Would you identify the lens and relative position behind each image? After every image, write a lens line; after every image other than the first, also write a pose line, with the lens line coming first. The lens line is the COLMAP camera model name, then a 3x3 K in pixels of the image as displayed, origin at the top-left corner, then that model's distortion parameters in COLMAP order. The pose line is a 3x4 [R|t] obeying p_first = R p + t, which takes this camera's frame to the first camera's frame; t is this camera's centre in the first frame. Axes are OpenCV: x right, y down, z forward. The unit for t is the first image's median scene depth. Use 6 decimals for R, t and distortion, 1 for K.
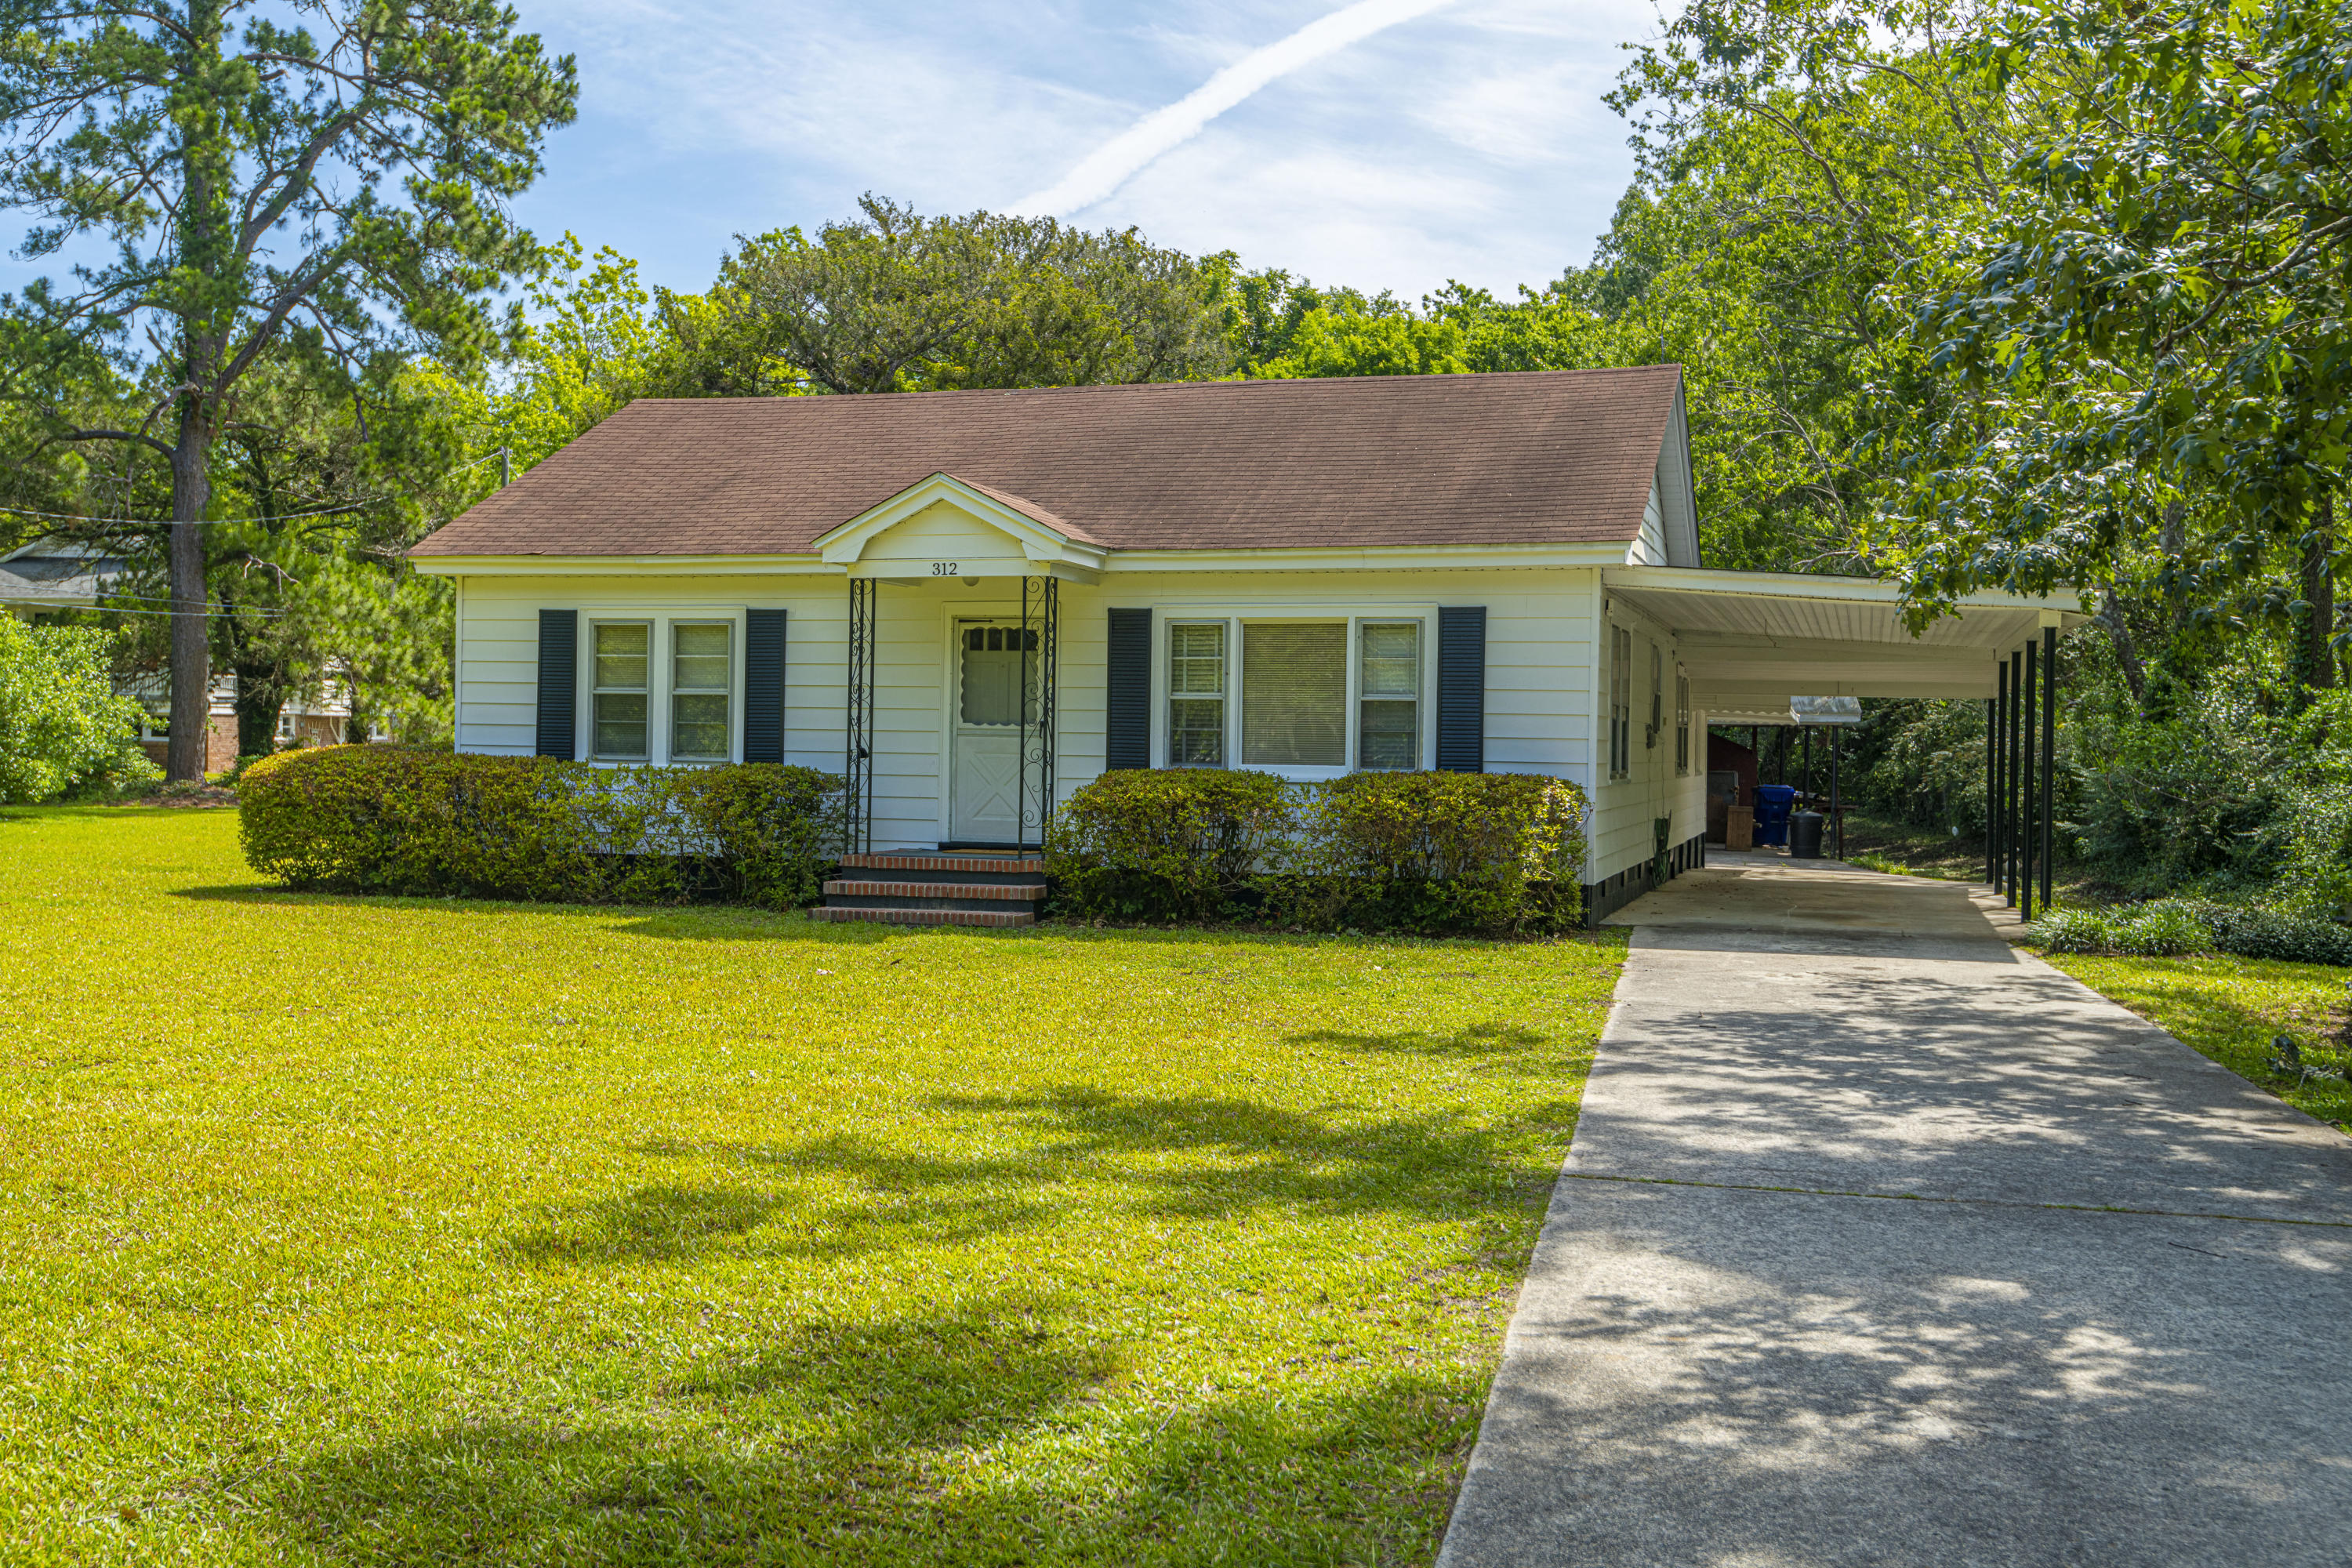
lens RADIAL K [[2419.2, 0, 1174.6], [0, 2419.2, 817.7], [0, 0, 1]] dist [0.012869, 0.017259]
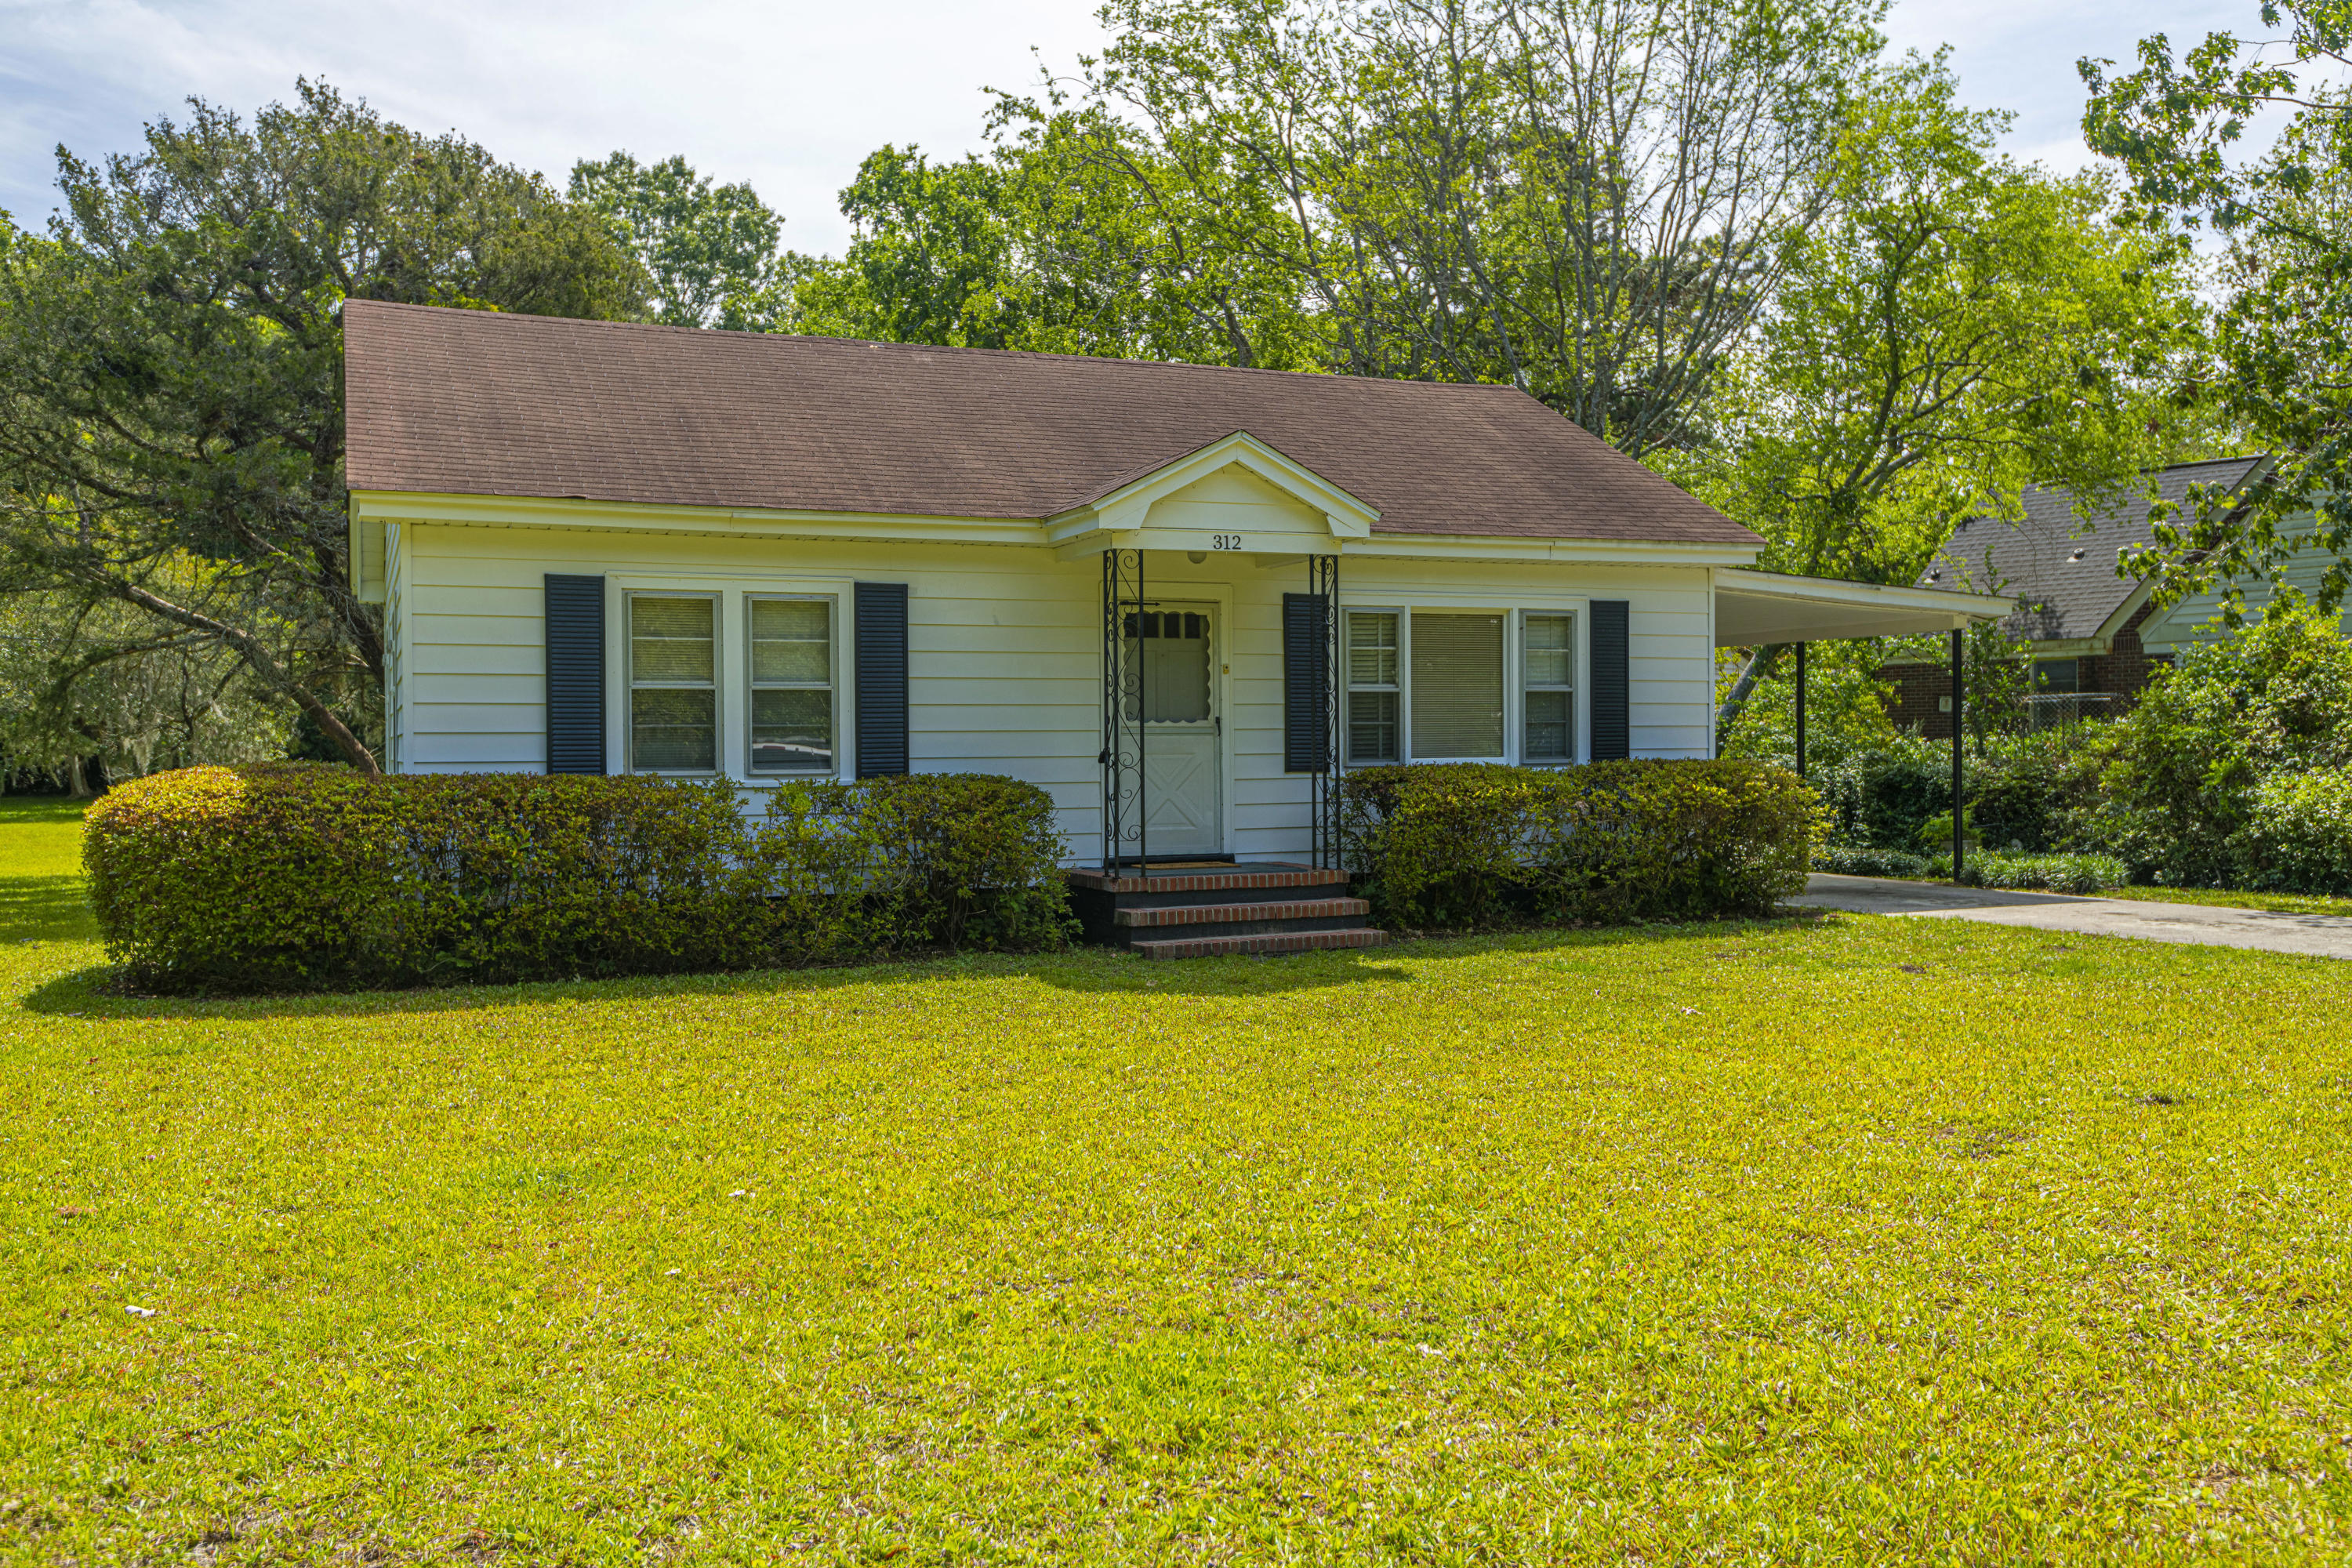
lens RADIAL K [[1996.8, 0, 1180.4], [0, 1996.8, 773.2], [0, 0, 1]] dist [0.042710, -0.055628]
pose [[0.756177, -0.031213, 0.653622, -0.533513], [0.039932, 0.999201, 0.001518, -0.019810], [-0.653147, 0.024953, 0.756820, 0.430598]]
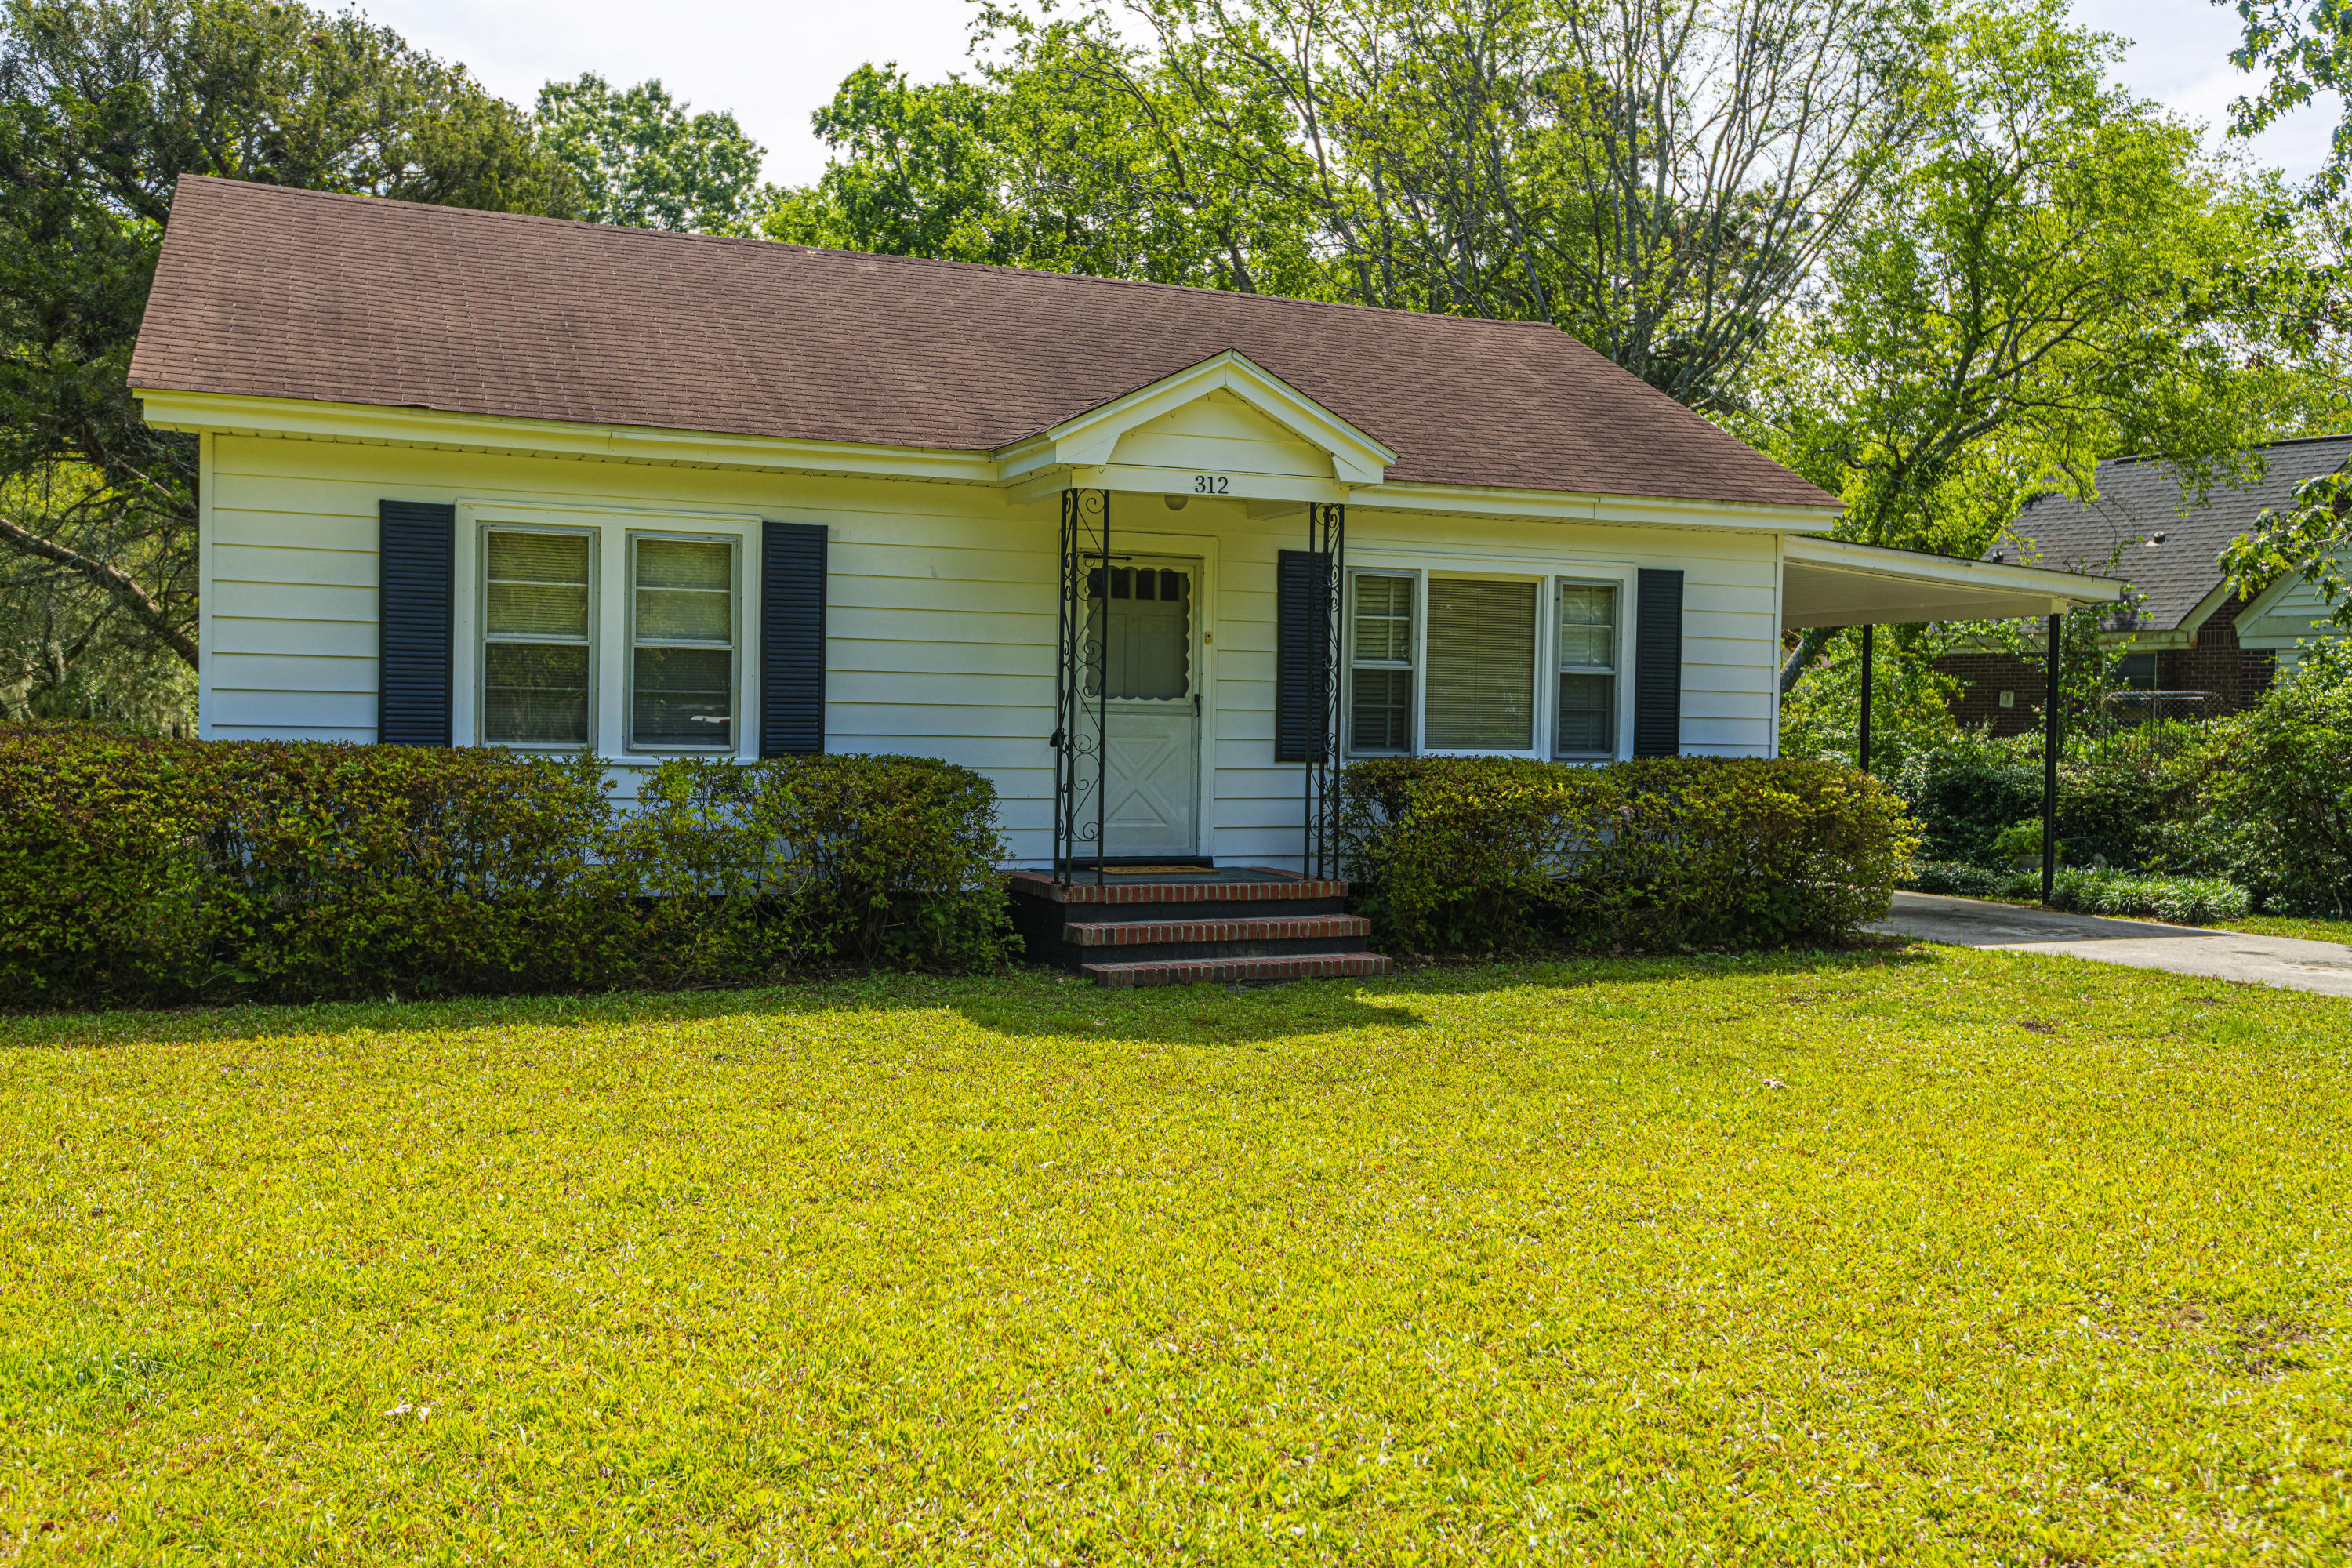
lens RADIAL K [[2048.9, 0, 1176.0], [0, 2048.9, 784.0], [0, 0, 1]] dist [0.036101, -0.011476]
pose [[0.757109, -0.023149, 0.652878, -0.464732], [0.014481, 0.999721, 0.018654, -0.022896], [-0.653128, -0.004668, 0.757233, 0.498027]]
